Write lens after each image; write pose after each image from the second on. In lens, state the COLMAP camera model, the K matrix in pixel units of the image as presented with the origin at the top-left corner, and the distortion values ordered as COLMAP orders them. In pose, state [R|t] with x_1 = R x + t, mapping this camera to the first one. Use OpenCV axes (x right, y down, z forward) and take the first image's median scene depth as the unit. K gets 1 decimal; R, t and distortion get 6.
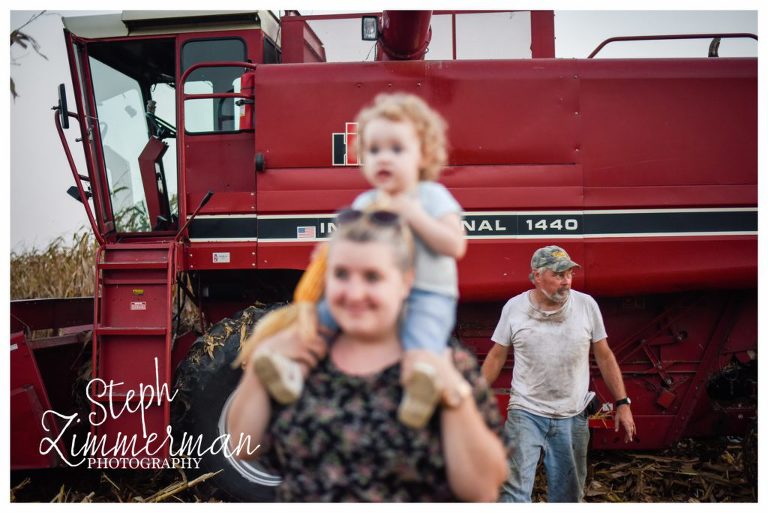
lens RADIAL K [[1051.8, 0, 379.9], [0, 1051.8, 252.9], [0, 0, 1]] dist [-0.126423, 0.041171]
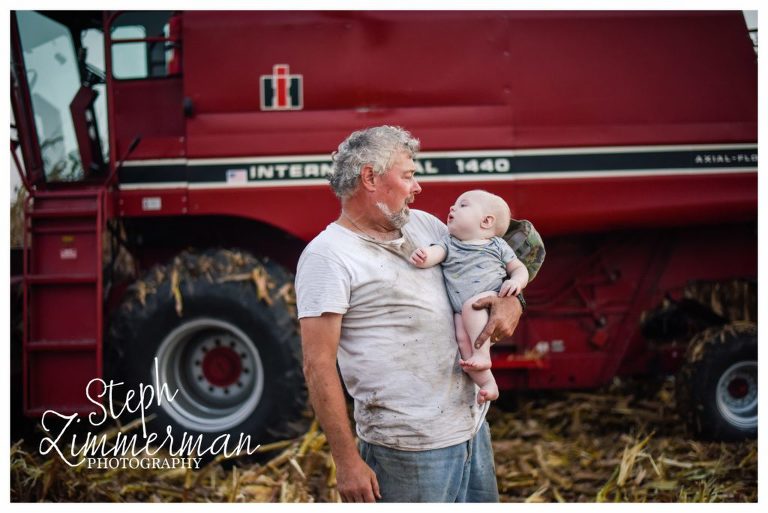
lens RADIAL K [[1051.8, 0, 379.9], [0, 1051.8, 252.9], [0, 0, 1]] dist [-0.126423, 0.041171]
pose [[0.998955, -0.017053, 0.042416, 0.021675], [0.015016, 0.998740, 0.047881, 0.006643], [-0.043179, -0.047194, 0.997952, 0.000784]]
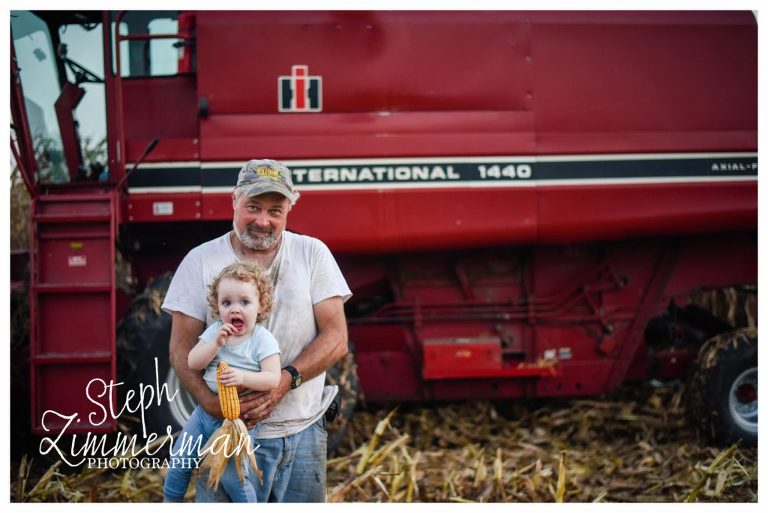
lens RADIAL K [[1051.8, 0, 379.9], [0, 1051.8, 252.9], [0, 0, 1]] dist [-0.126423, 0.041171]
pose [[0.989749, -0.016029, 0.141917, -0.091692], [0.009676, 0.998925, 0.045341, 0.003525], [-0.142491, -0.043503, 0.988840, 0.036493]]
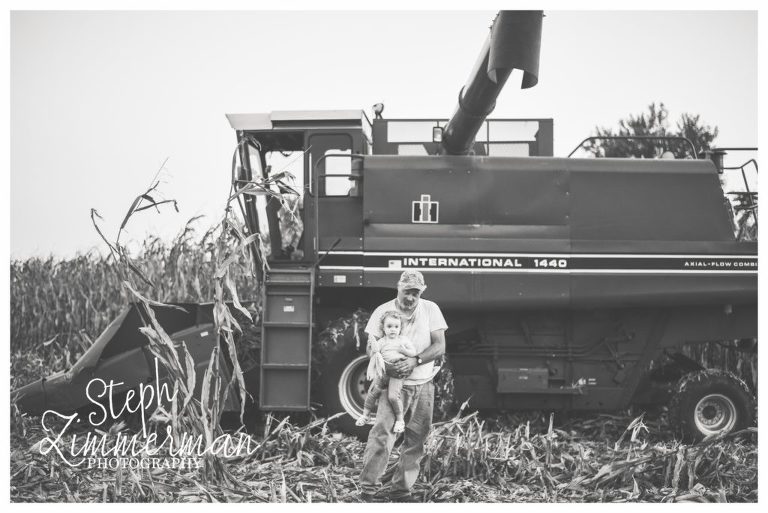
lens RADIAL K [[1051.8, 0, 379.9], [0, 1051.8, 252.9], [0, 0, 1]] dist [-0.126423, 0.041171]
pose [[0.999210, 0.024063, 0.031613, -0.141484], [-0.023787, 0.999676, -0.009102, -0.021624], [-0.031821, 0.008343, 0.999459, -0.566945]]
